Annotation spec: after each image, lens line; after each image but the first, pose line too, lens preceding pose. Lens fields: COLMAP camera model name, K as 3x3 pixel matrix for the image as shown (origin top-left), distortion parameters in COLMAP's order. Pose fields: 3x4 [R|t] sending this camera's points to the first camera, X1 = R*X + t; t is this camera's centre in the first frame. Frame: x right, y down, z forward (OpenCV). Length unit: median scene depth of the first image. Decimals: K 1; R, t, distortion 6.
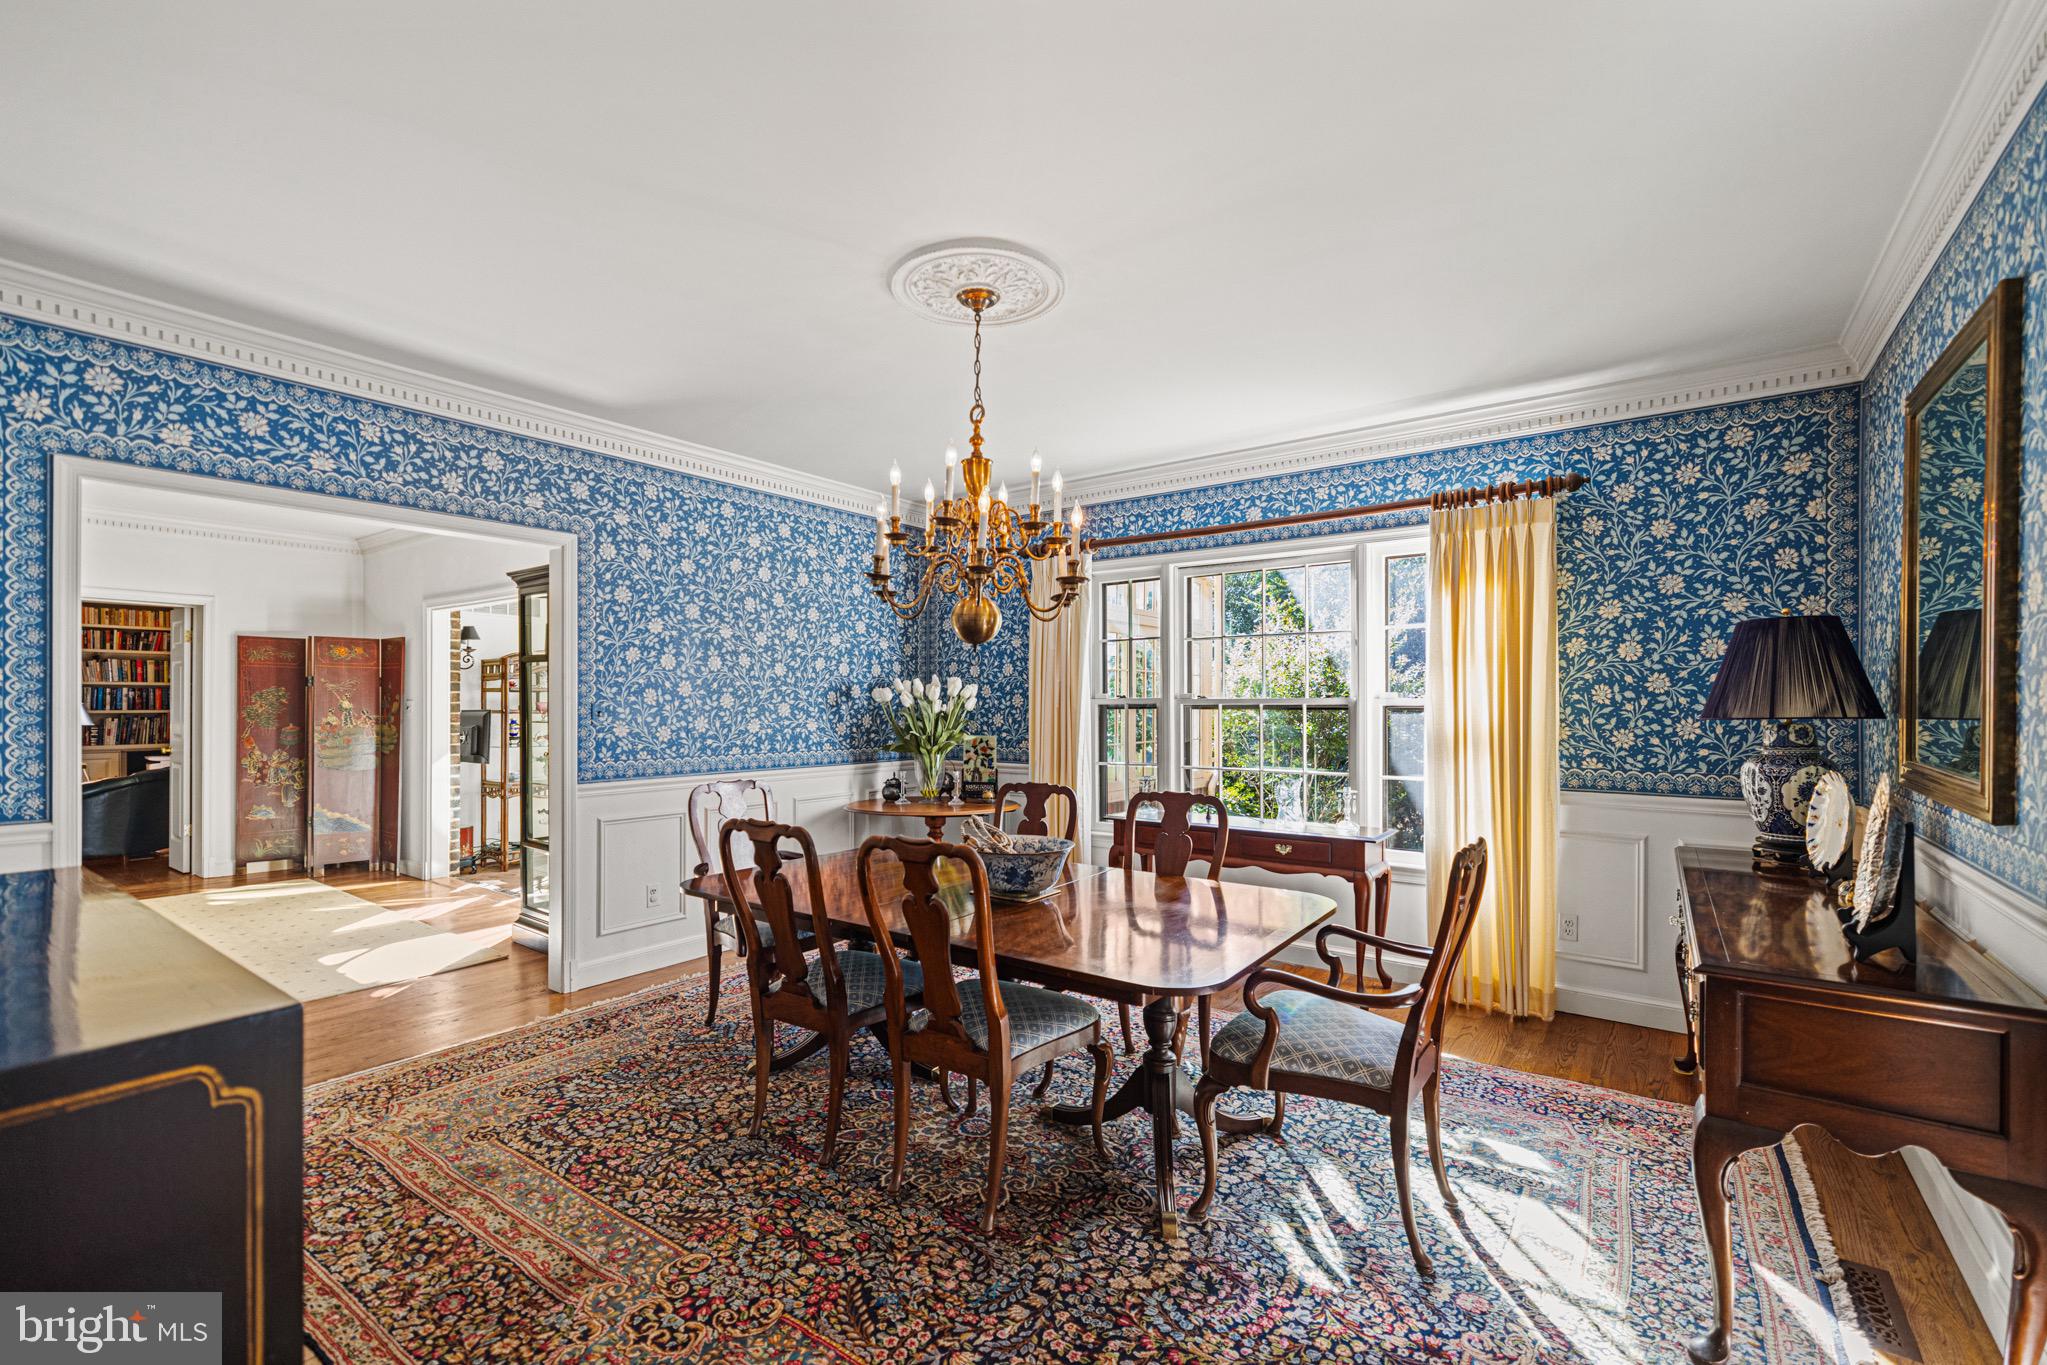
lens RADIAL K [[884.0, 0, 1019.4], [0, 884.0, 696.5], [0, 0, 1]] dist [0.001872, -0.000143]
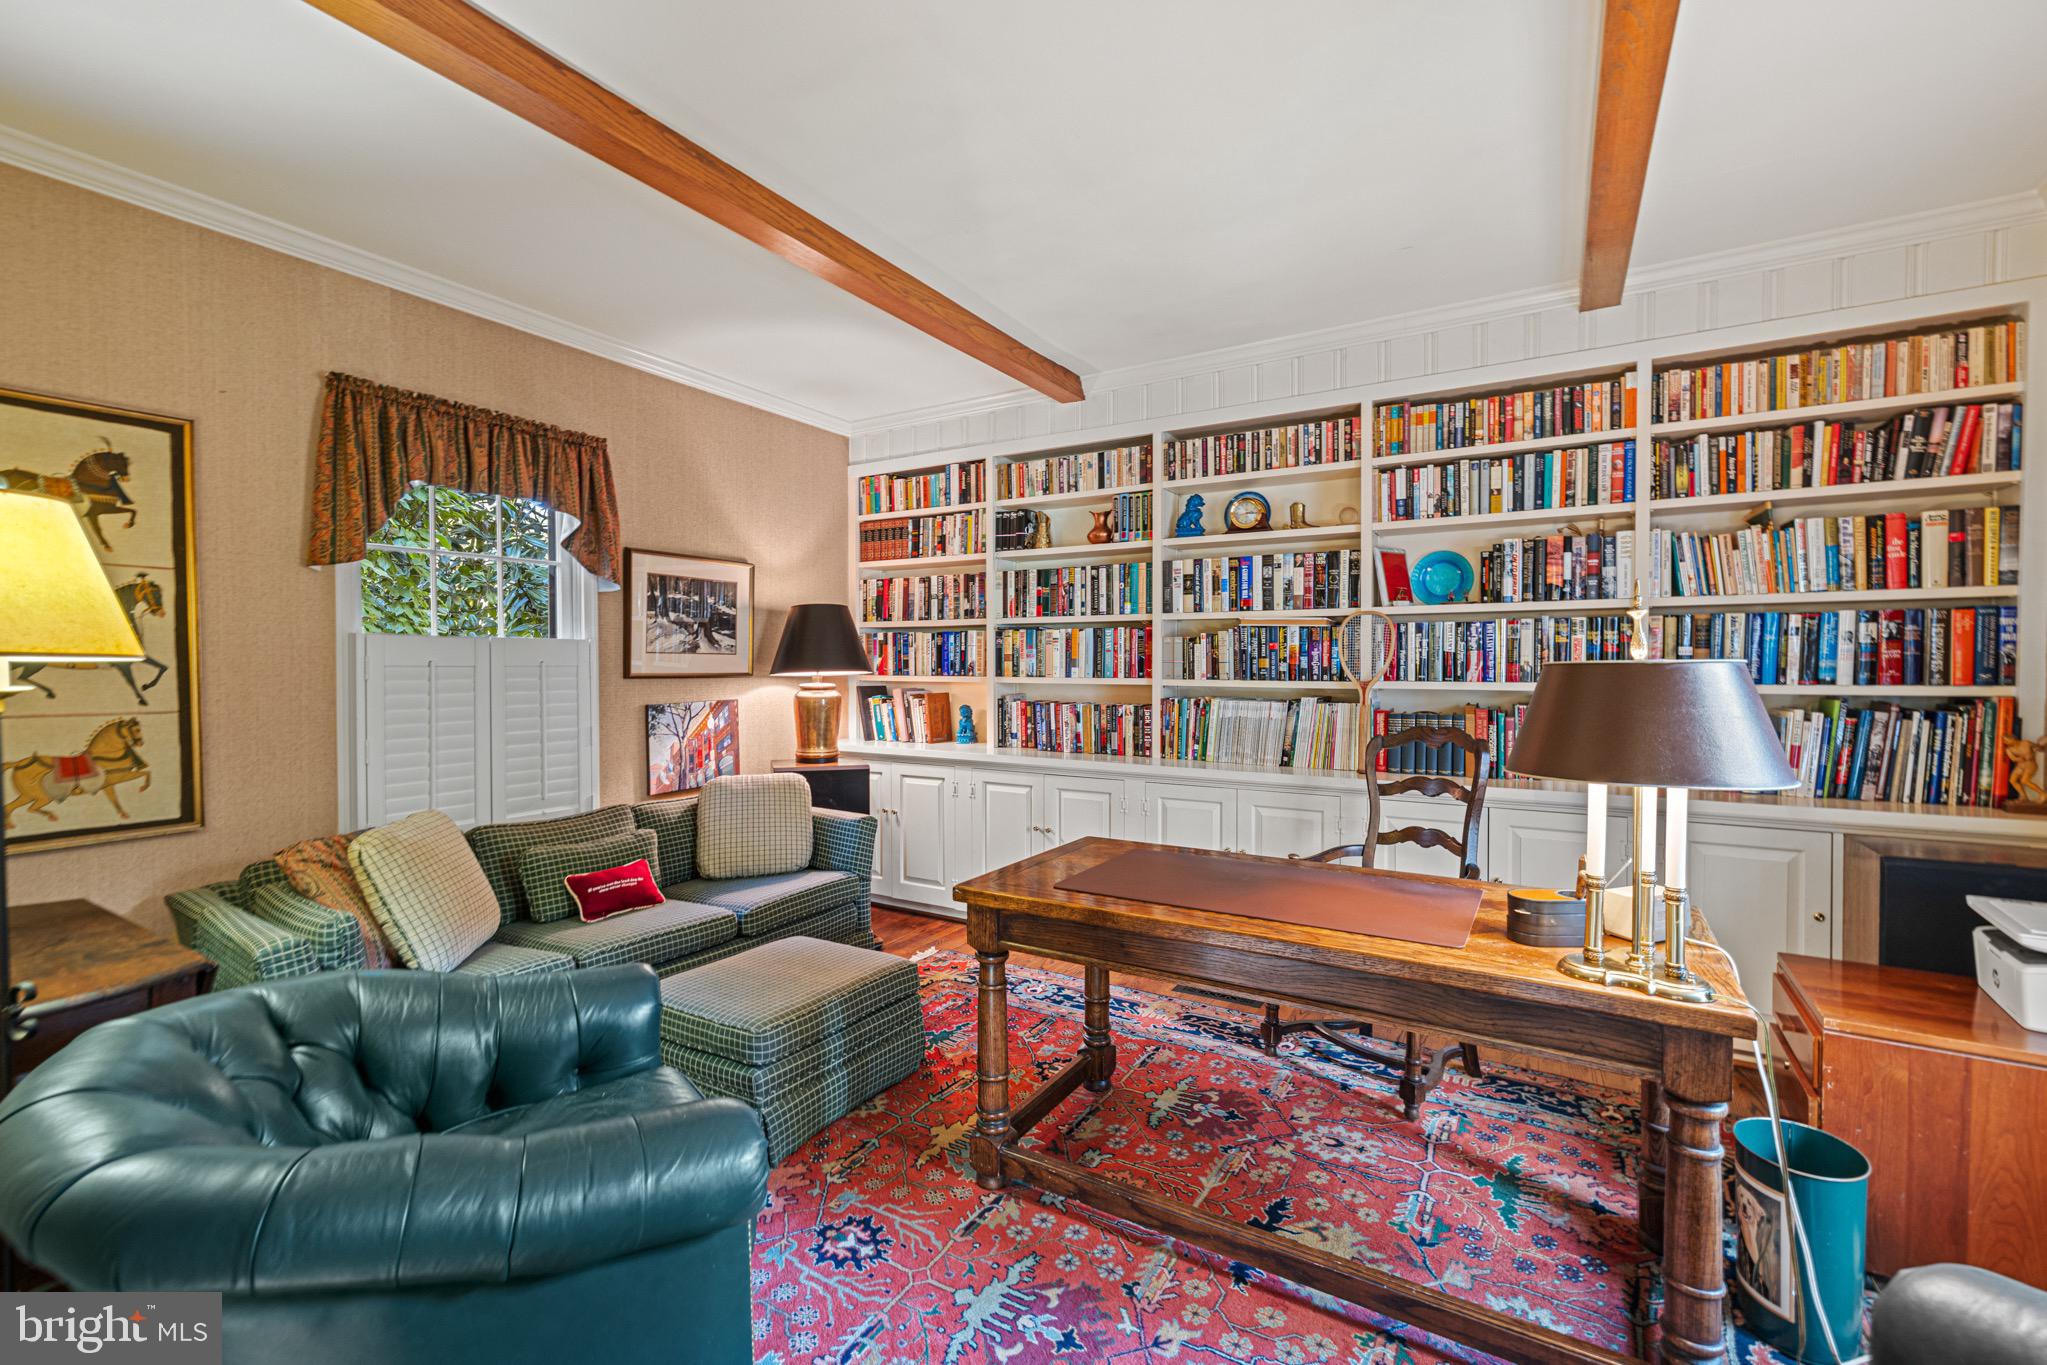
lens RADIAL K [[884.0, 0, 1016.2], [0, 884.0, 684.9], [0, 0, 1]] dist [0.001872, -0.000143]
pose [[0.081158, 0.018662, -0.996527, -0.734220], [0.002635, 0.999817, 0.018938, 0.008857], [0.996698, -0.004163, 0.081094, 0.695933]]
